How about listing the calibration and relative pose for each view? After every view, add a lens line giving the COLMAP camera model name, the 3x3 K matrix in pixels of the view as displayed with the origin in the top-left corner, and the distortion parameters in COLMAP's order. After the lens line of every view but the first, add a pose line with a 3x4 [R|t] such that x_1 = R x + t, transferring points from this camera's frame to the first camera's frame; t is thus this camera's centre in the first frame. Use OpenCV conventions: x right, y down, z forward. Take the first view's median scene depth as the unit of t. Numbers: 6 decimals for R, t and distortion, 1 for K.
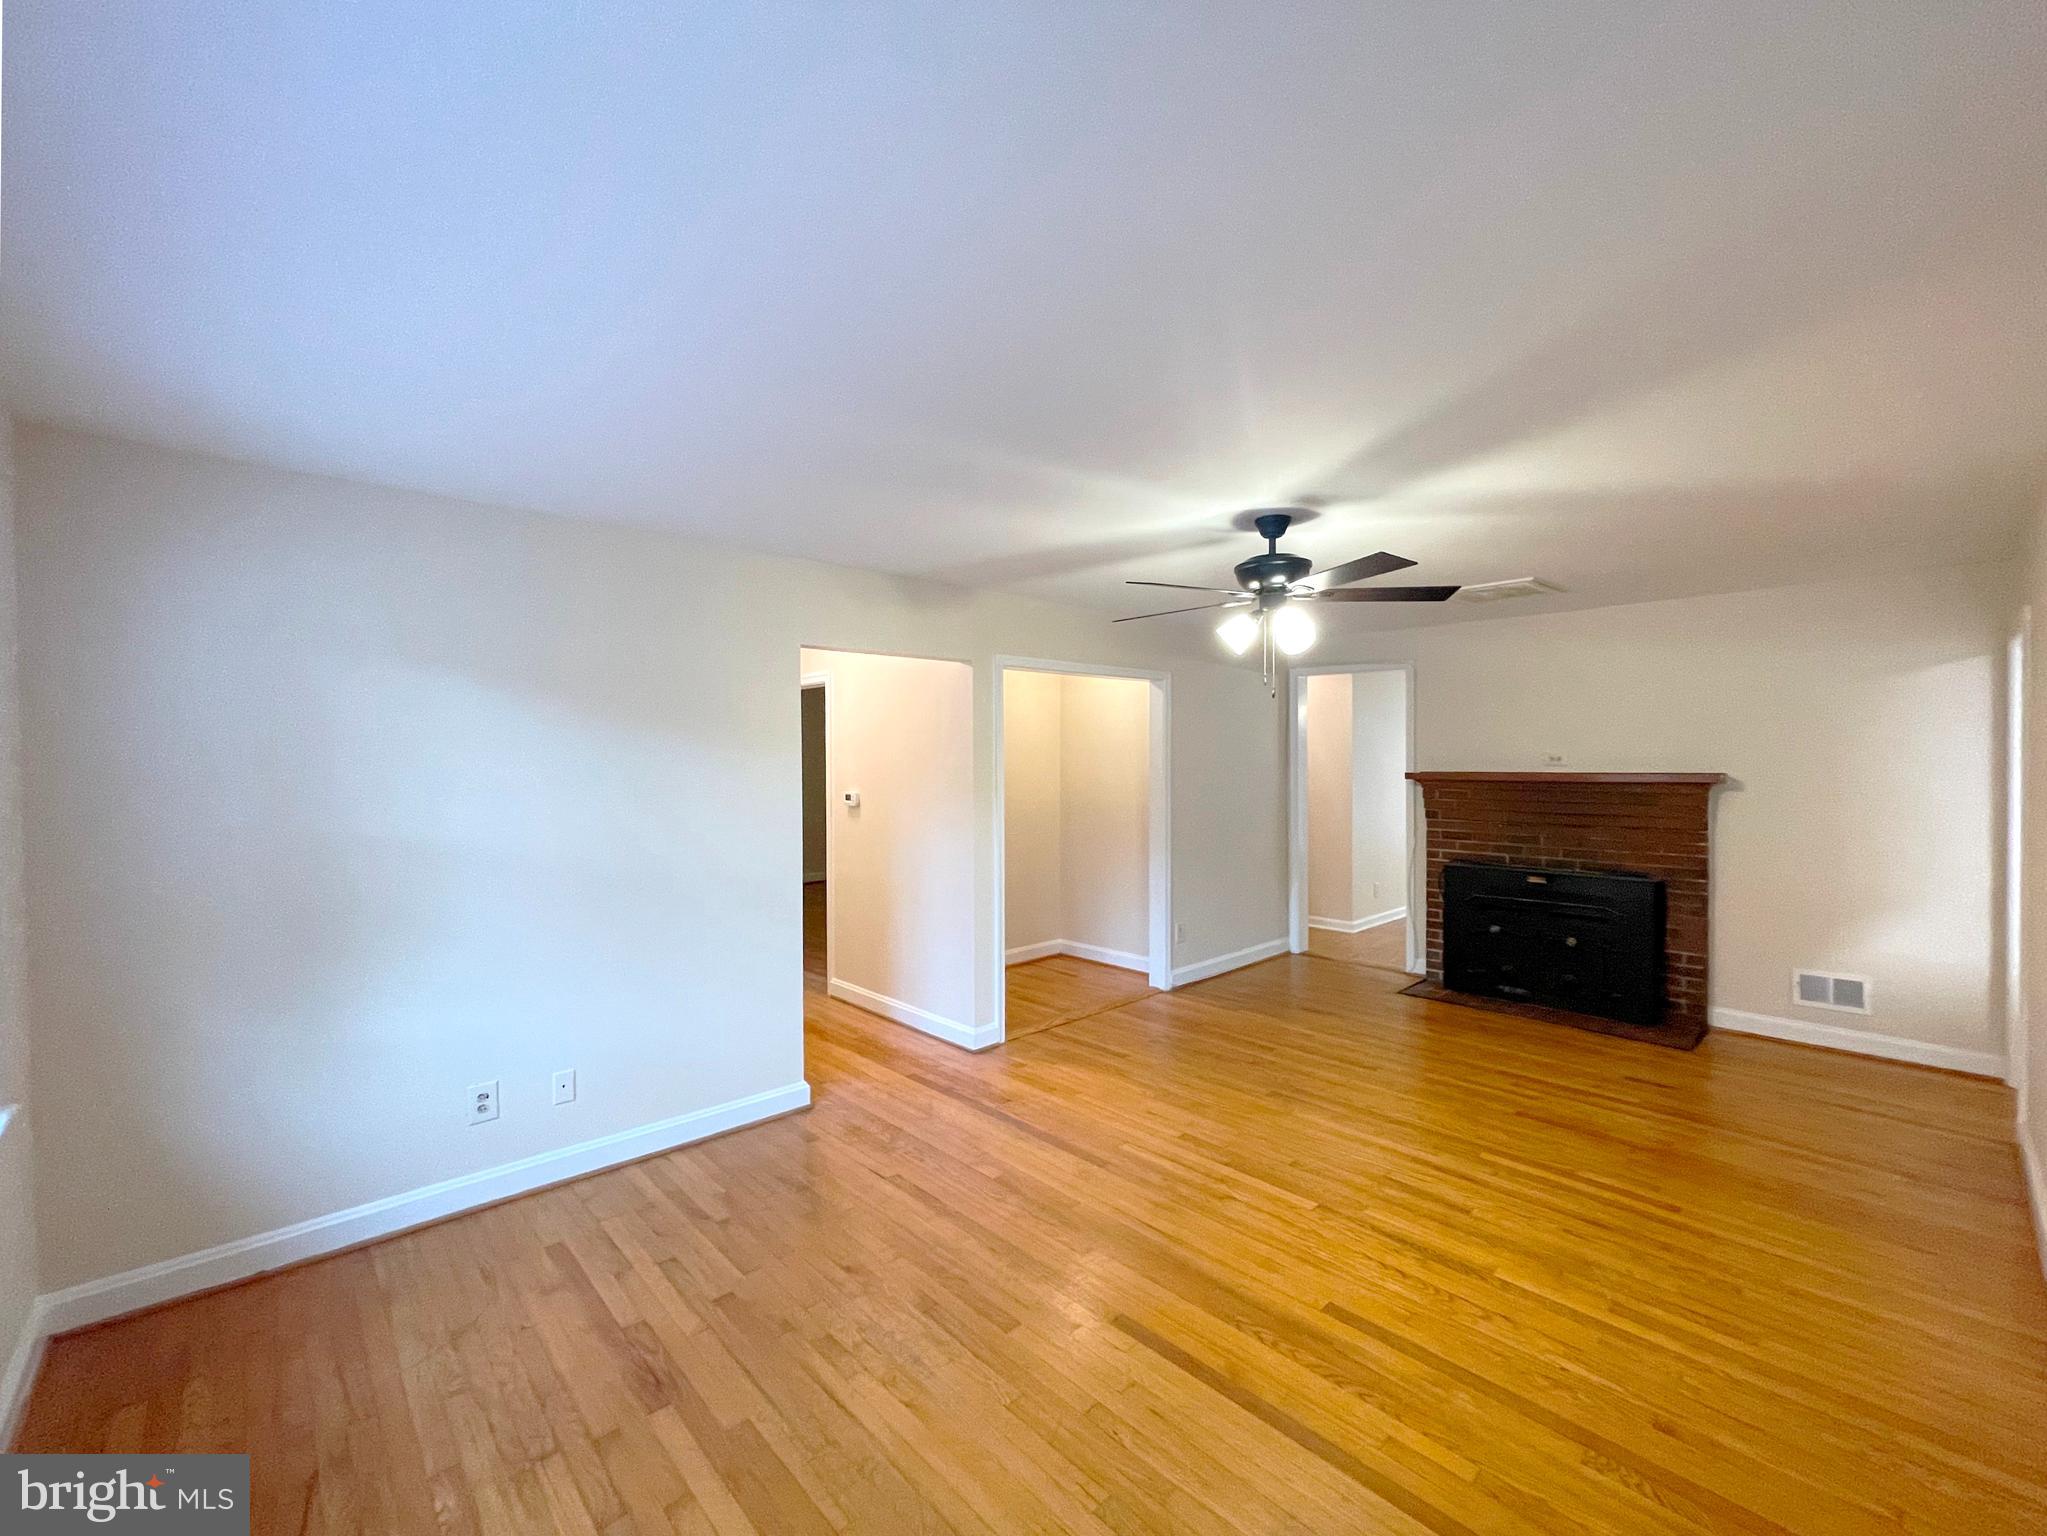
lens RADIAL K [[836.0, 0, 1025.1], [0, 836.0, 764.7], [0, 0, 1]] dist [0.000904, 0.000587]
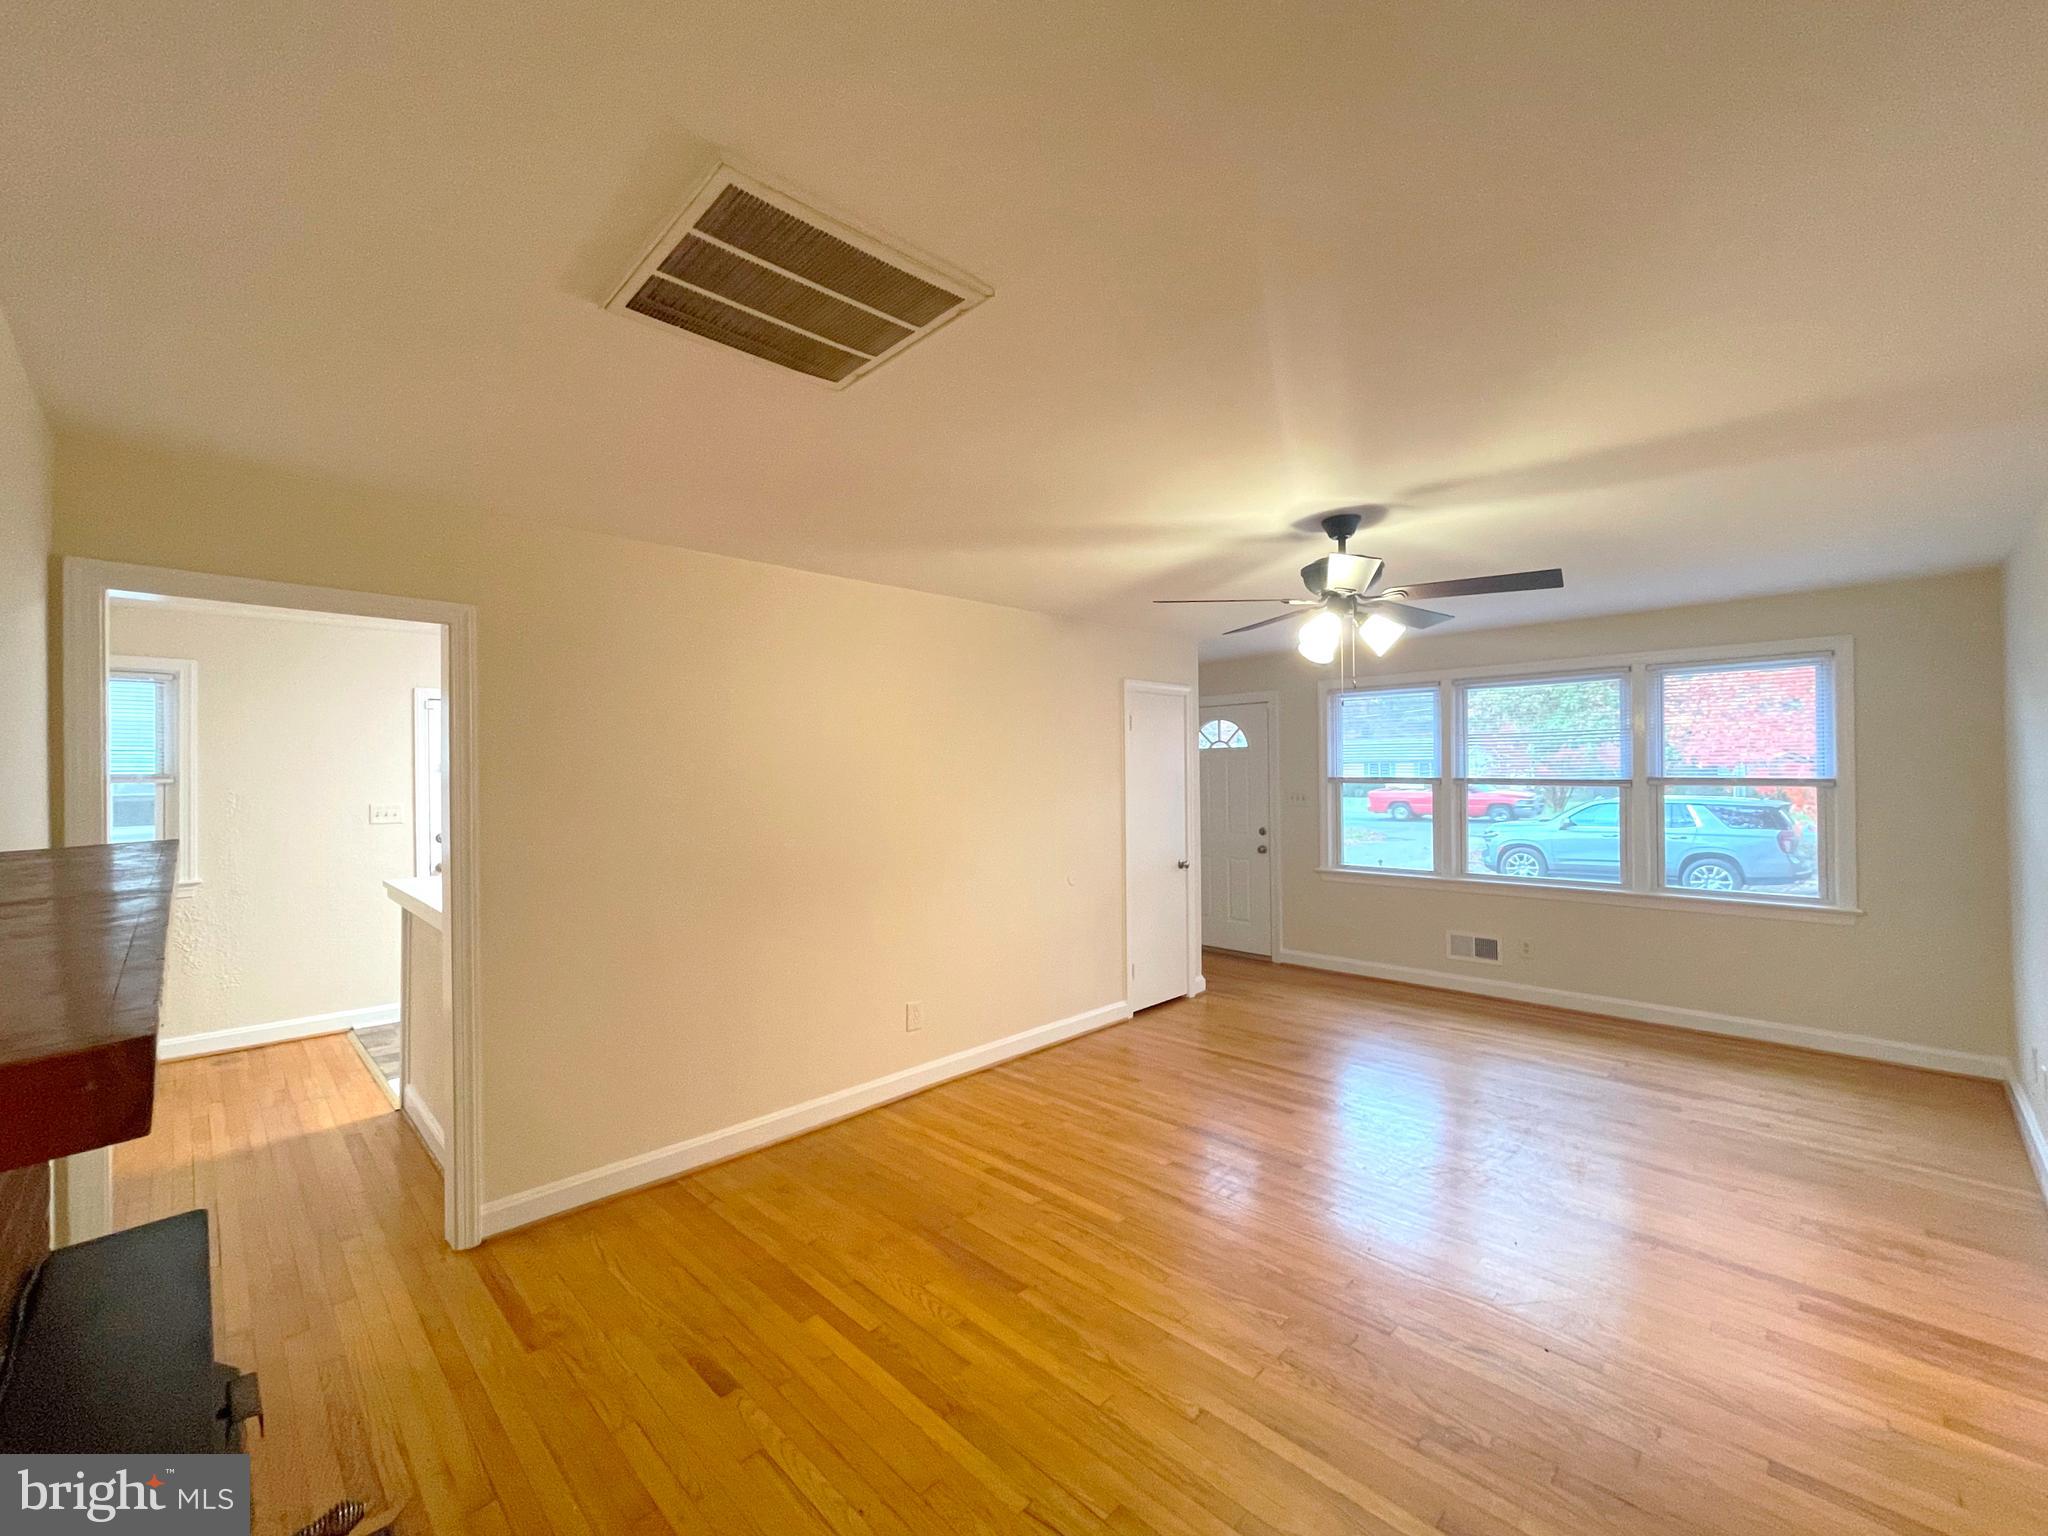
lens RADIAL K [[836.4, 0, 1020.3], [0, 836.4, 755.7], [0, 0, 1]] dist [0.000904, 0.000587]
pose [[-0.999329, 0.014613, -0.033573, 0.679510], [0.014403, 0.999875, 0.006478, -0.034523], [0.033663, 0.005990, -0.999415, 1.892571]]
